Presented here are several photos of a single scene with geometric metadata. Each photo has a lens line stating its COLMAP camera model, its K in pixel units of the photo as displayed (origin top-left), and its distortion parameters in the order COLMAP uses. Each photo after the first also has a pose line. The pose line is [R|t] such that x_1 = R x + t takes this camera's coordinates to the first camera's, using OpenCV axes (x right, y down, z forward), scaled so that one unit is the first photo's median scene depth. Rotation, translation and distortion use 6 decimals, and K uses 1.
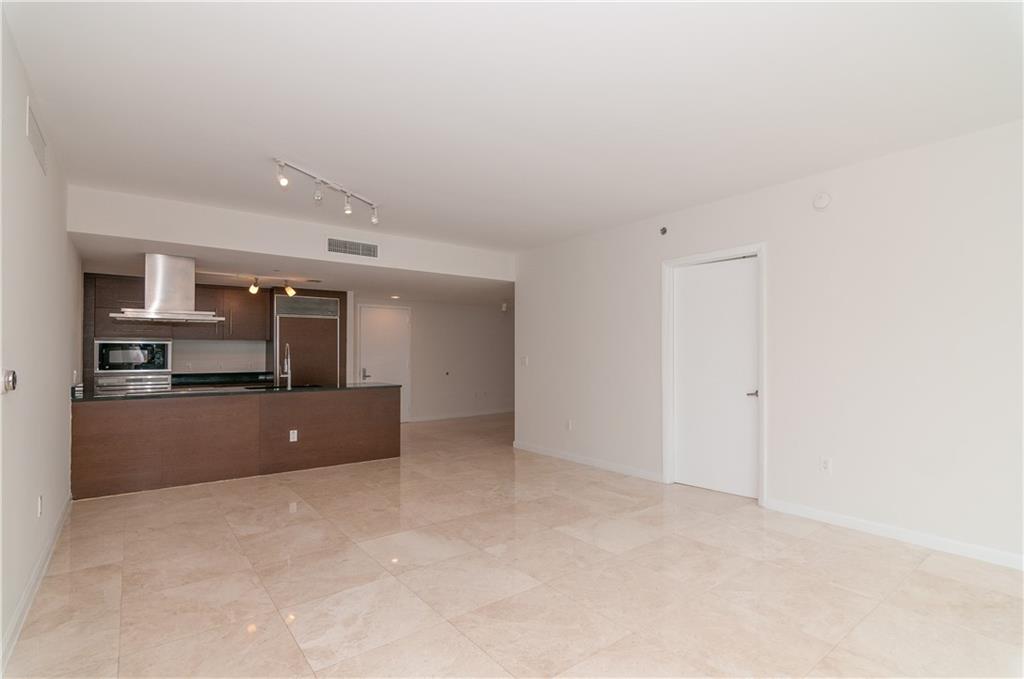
lens RADIAL K [[491.2, 0, 516.7], [0, 491.2, 347.9], [0, 0, 1]] dist [-0.001370, 0.002790]
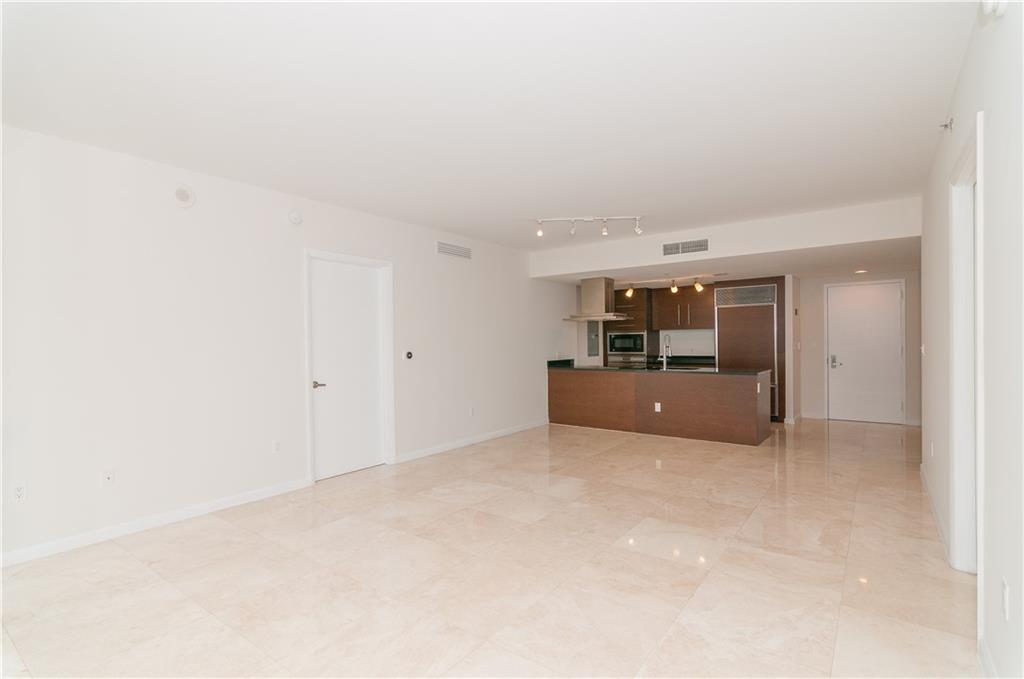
lens RADIAL K [[491.2, 0, 514.1], [0, 491.2, 348.7], [0, 0, 1]] dist [-0.001370, 0.002790]
pose [[0.260115, 0.012398, -0.965498, 0.640240], [0.023735, 0.999533, 0.019229, -0.002732], [0.965286, -0.027918, 0.259699, 0.318753]]
